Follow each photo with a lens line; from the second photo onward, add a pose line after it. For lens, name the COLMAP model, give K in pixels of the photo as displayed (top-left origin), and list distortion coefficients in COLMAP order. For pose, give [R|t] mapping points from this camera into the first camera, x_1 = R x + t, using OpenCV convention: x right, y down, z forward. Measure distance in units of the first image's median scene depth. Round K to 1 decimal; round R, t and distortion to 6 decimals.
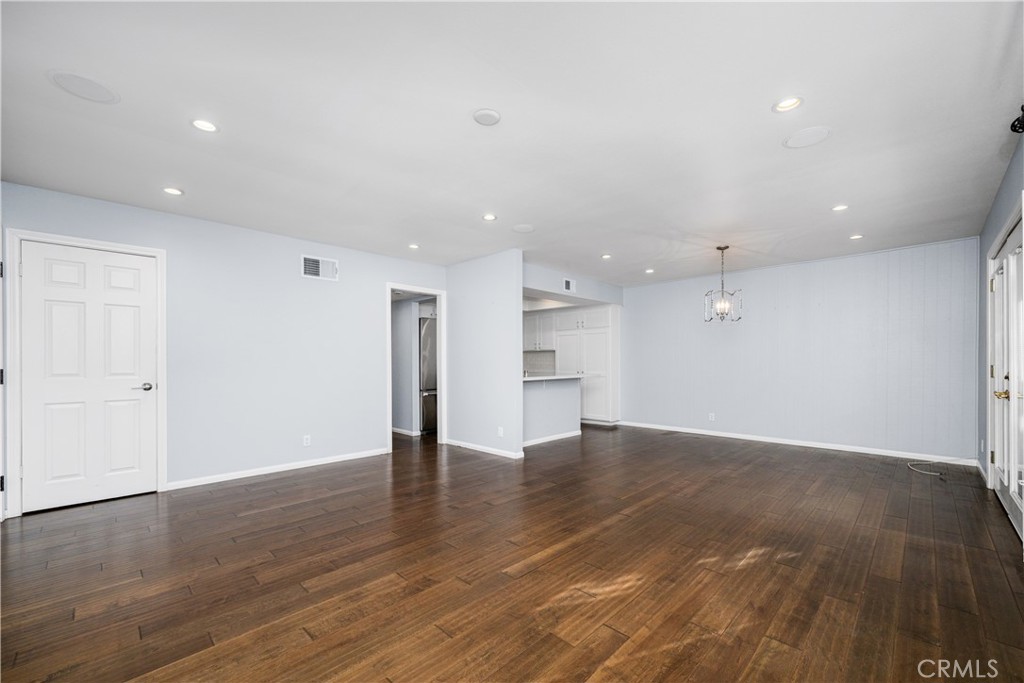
lens RADIAL K [[415.9, 0, 507.6], [0, 415.9, 362.3], [0, 0, 1]] dist [-0.003276, -0.000307]
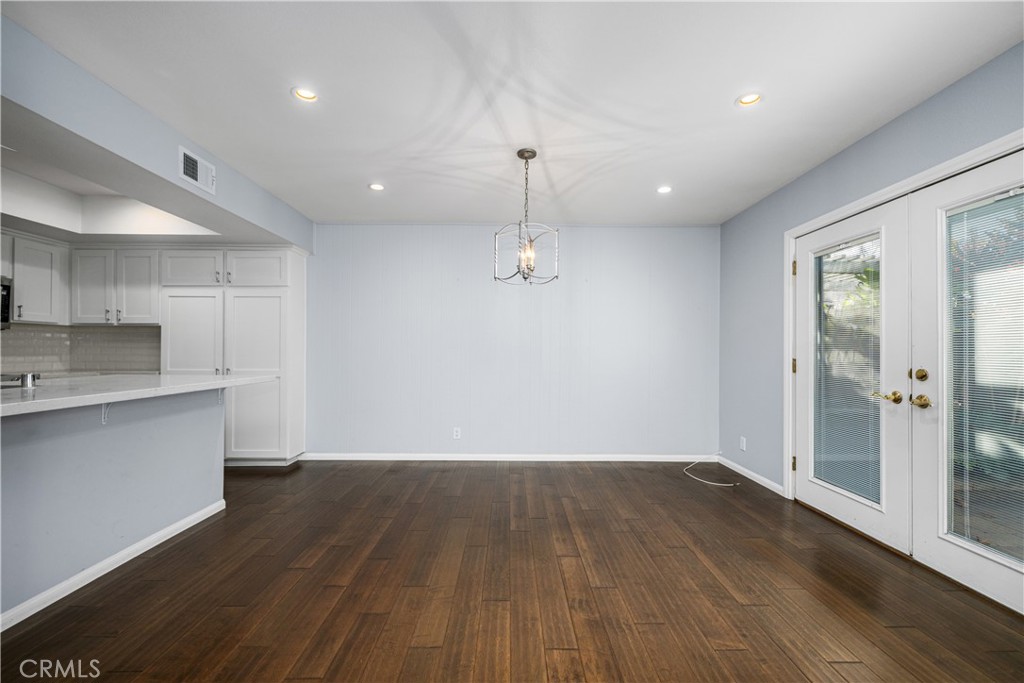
lens RADIAL K [[413.9, 0, 514.9], [0, 413.9, 348.6], [0, 0, 1]] dist [-0.000976, -0.000073]
pose [[0.699467, 0.010792, 0.714583, 0.098692], [-0.007417, 0.999942, -0.007841, -0.001290], [-0.714626, 0.000184, 0.699507, 0.607399]]
